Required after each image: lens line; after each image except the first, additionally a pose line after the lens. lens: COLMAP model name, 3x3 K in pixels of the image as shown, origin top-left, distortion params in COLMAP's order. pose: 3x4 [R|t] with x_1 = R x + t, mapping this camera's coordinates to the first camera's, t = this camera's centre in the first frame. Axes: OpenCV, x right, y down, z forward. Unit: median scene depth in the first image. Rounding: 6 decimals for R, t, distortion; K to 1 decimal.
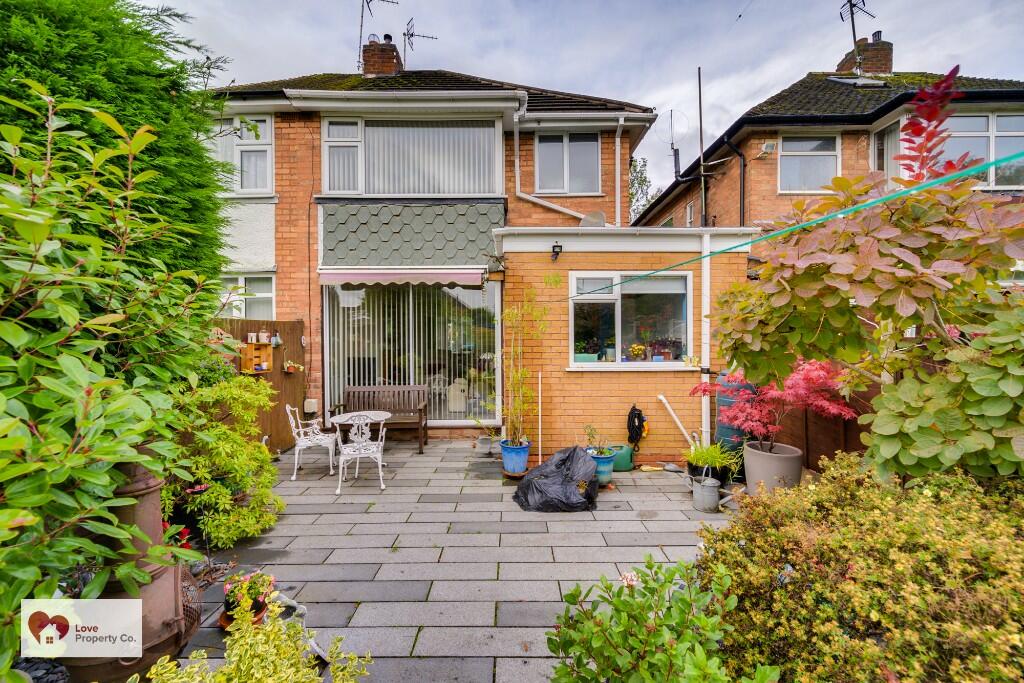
lens RADIAL K [[400.5, 0, 512.0], [0, 400.5, 341.5], [0, 0, 1]] dist [-0.001962, -0.000485]
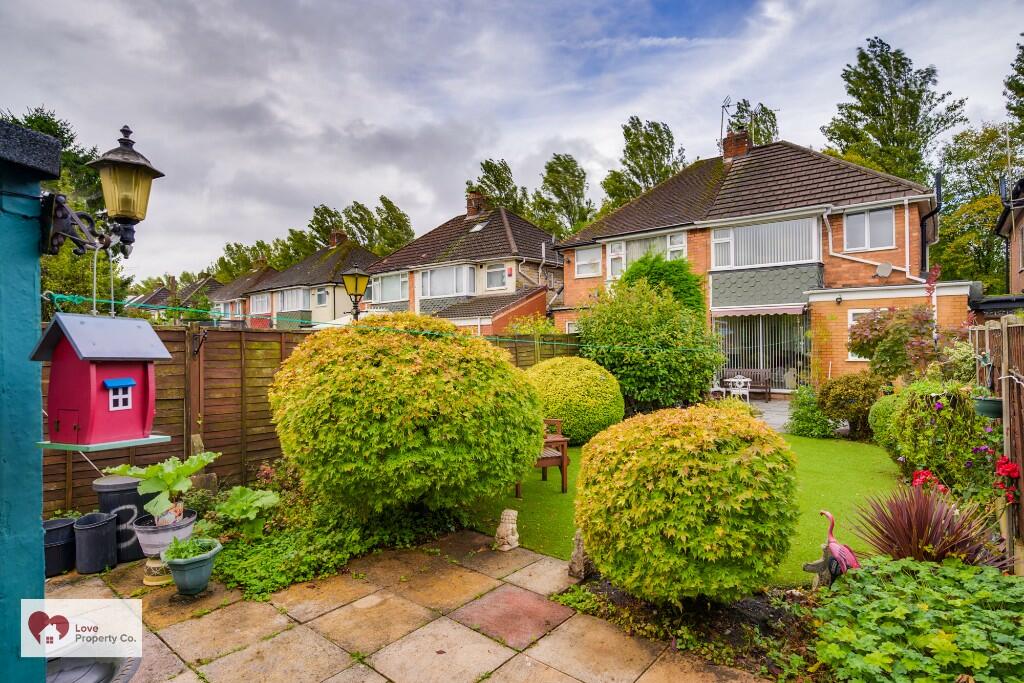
lens RADIAL K [[552.1, 0, 512.0], [0, 552.1, 341.5], [0, 0, 1]] dist [0.001188, 0.000522]
pose [[0.785032, -0.004880, -0.619436, 0.413435], [0.008096, 0.999964, 0.002383, -0.032191], [0.619402, -0.006886, 0.785044, -1.665008]]
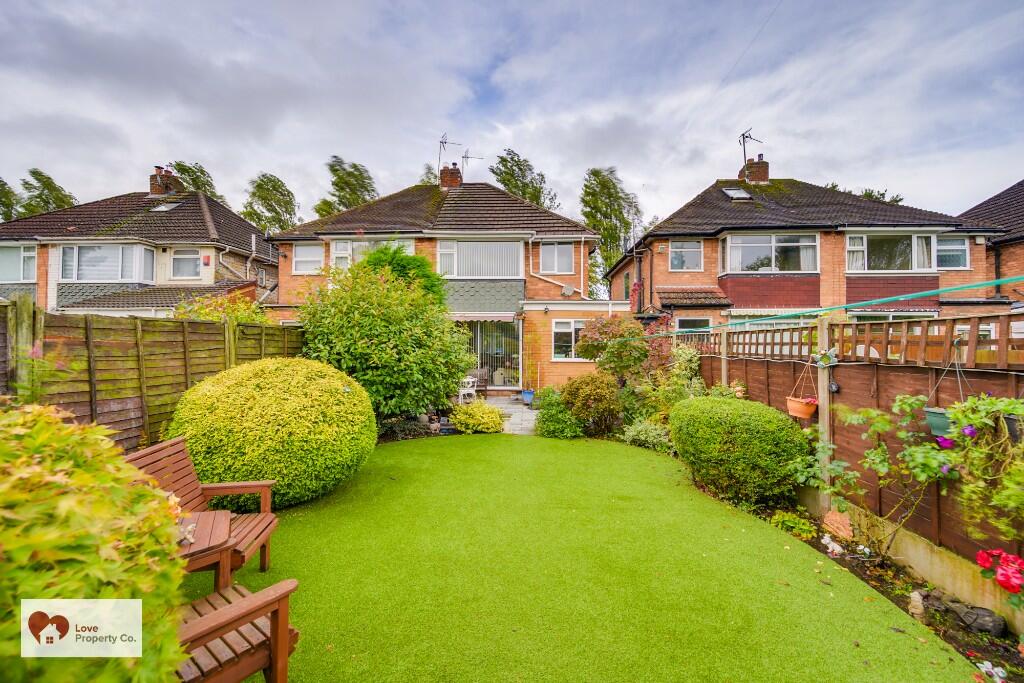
lens RADIAL K [[400.5, 0, 512.0], [0, 400.5, 341.5], [0, 0, 1]] dist [-0.001962, -0.000485]
pose [[0.999147, 0.008728, -0.040367, 0.003520], [-0.009287, 0.999863, -0.013680, -0.007284], [0.040242, 0.014043, 0.999091, -1.042843]]
